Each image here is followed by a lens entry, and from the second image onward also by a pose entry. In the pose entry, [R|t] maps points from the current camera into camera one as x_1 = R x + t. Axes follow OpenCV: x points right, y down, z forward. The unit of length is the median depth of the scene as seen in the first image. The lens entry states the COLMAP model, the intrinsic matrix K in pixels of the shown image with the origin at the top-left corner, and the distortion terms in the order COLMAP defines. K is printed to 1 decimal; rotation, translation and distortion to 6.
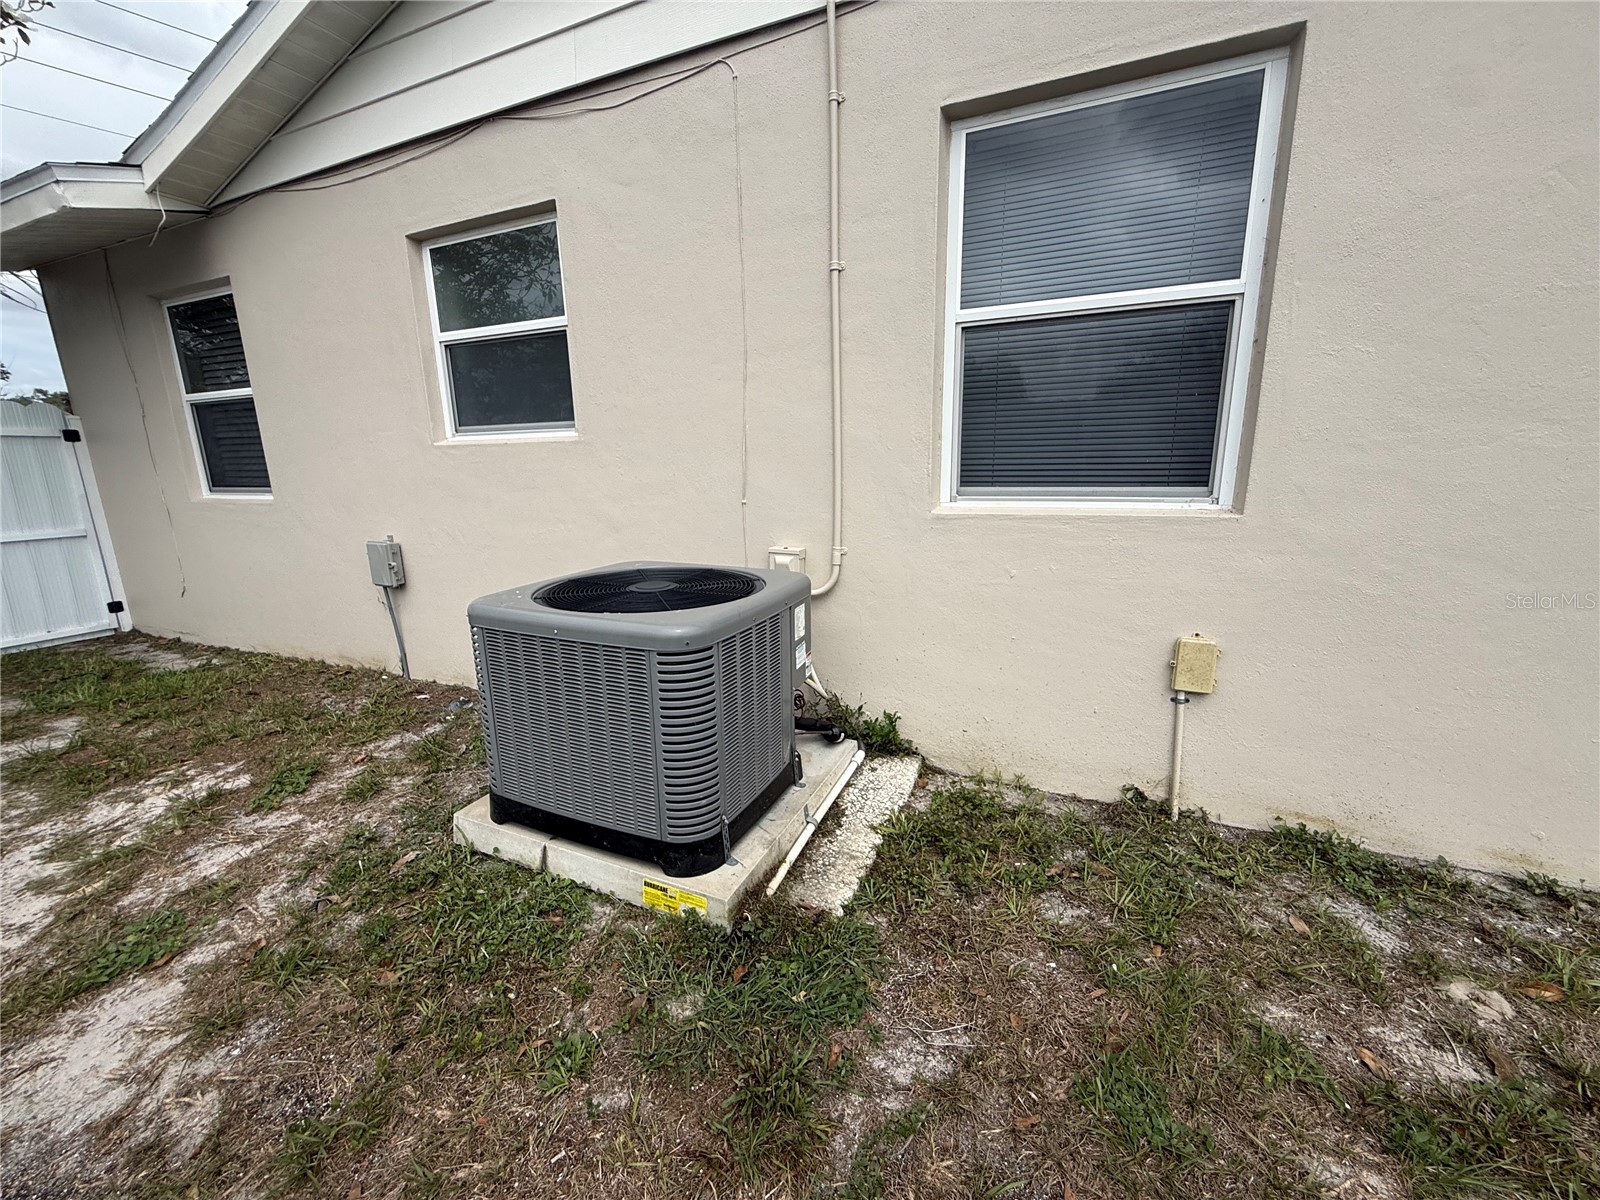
lens RADIAL K [[640.8, 0, 802.1], [0, 640.8, 598.7], [0, 0, 1]] dist [-0.000643, 0.000673]
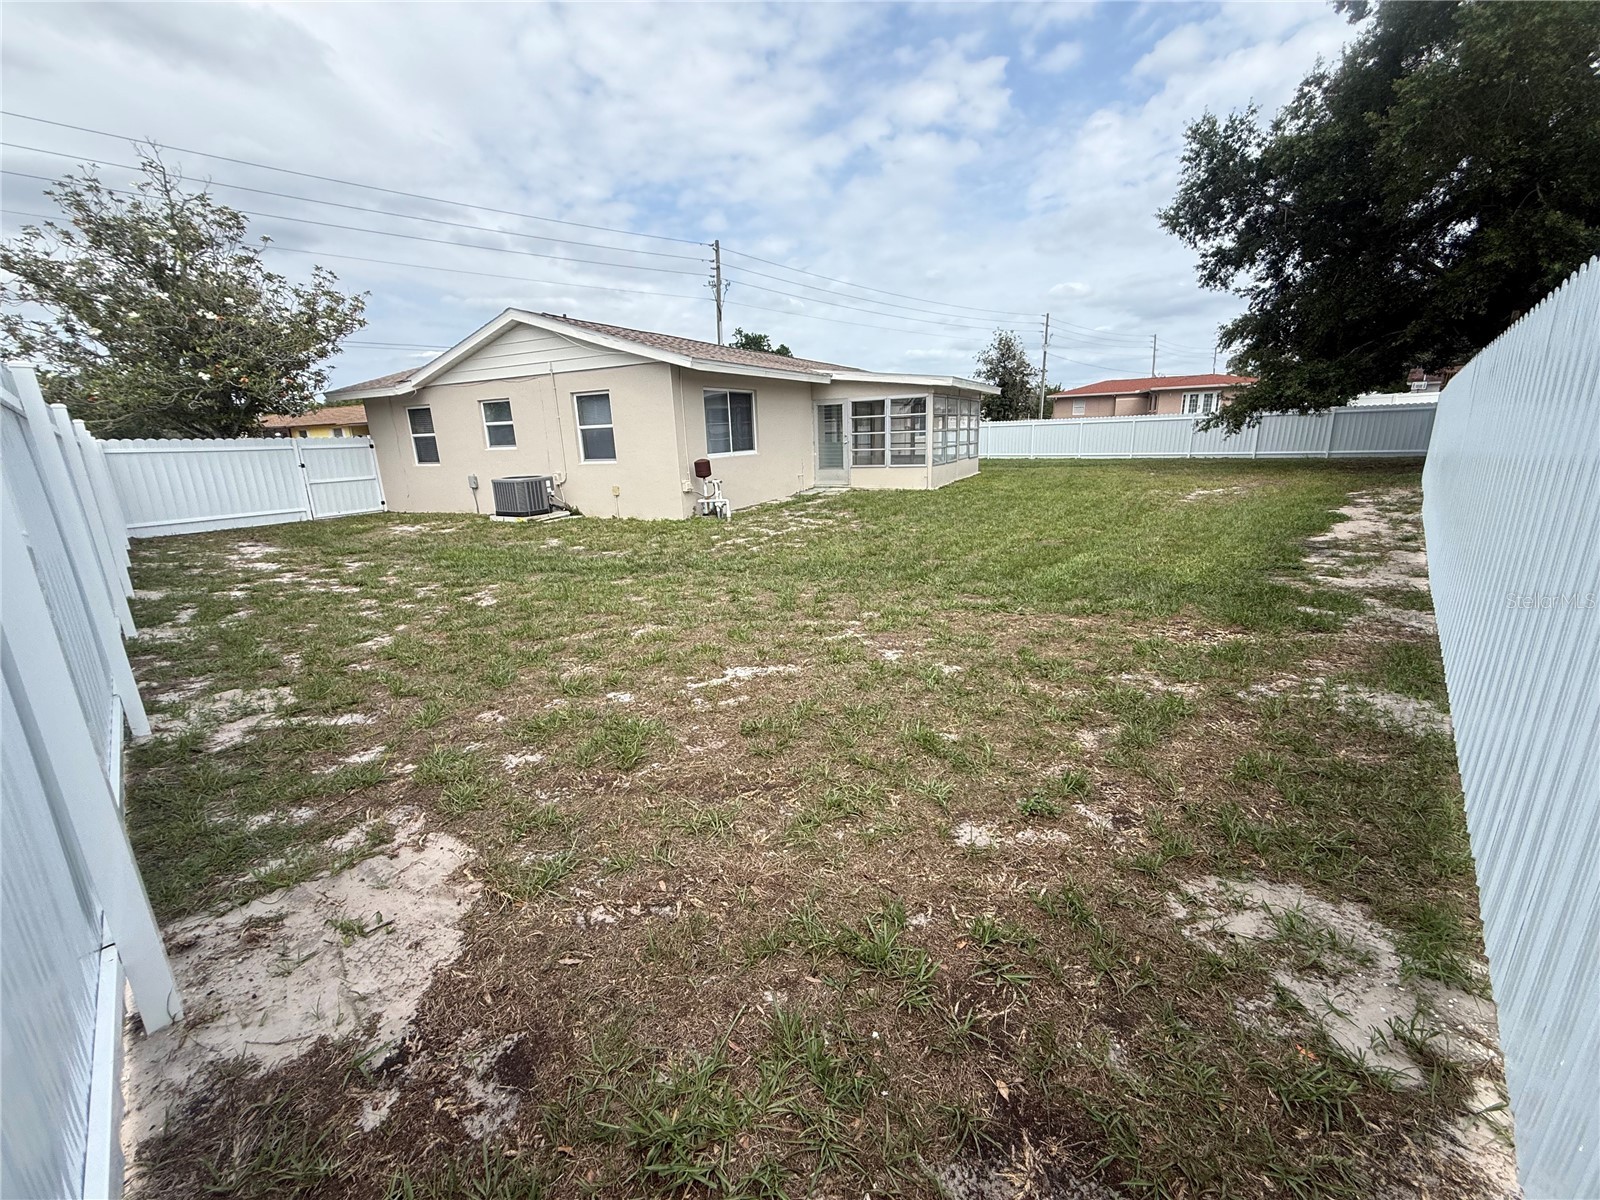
lens RADIAL K [[640.8, 0, 798.4], [0, 640.8, 603.2], [0, 0, 1]] dist [-0.000643, 0.000673]
pose [[0.998026, 0.005394, -0.062563, 1.809046], [-0.003032, 0.999281, 0.037801, 0.613010], [0.062722, -0.037537, 0.997325, -3.211750]]
